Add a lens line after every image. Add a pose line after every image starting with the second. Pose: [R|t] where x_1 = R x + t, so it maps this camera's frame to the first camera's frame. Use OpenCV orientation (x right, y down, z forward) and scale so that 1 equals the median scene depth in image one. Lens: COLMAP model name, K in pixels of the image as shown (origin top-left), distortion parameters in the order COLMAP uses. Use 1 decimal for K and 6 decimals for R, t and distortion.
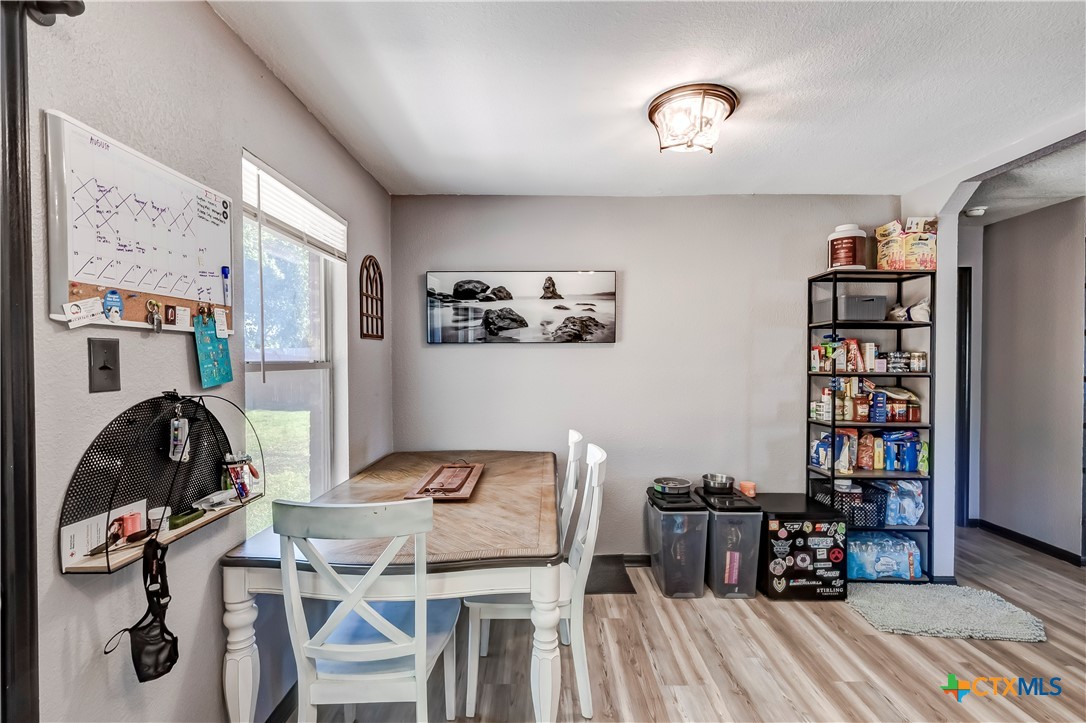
lens RADIAL K [[490.0, 0, 545.3], [0, 490.0, 367.3], [0, 0, 1]] dist [0.000435, -0.000501]
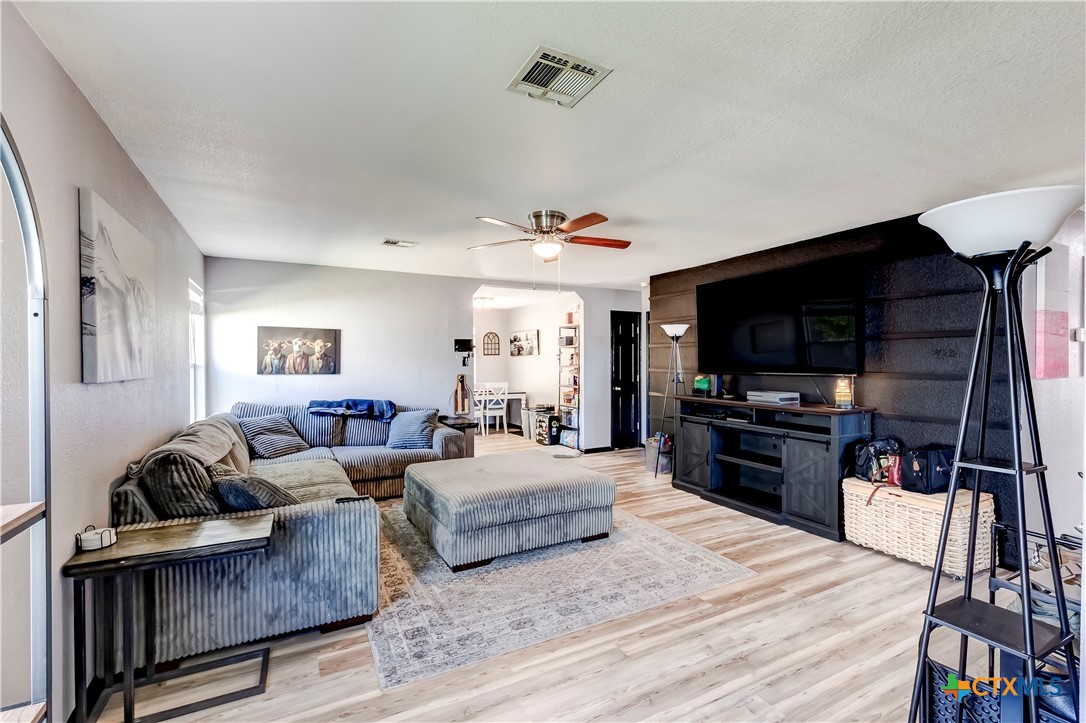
lens RADIAL K [[490.0, 0, 545.3], [0, 490.0, 367.3], [0, 0, 1]] dist [0.000435, -0.000501]
pose [[0.467971, 0.007726, -0.883710, 2.692177], [-0.008425, 0.999955, 0.004281, 0.009205], [0.883704, 0.005442, 0.468015, -0.289660]]
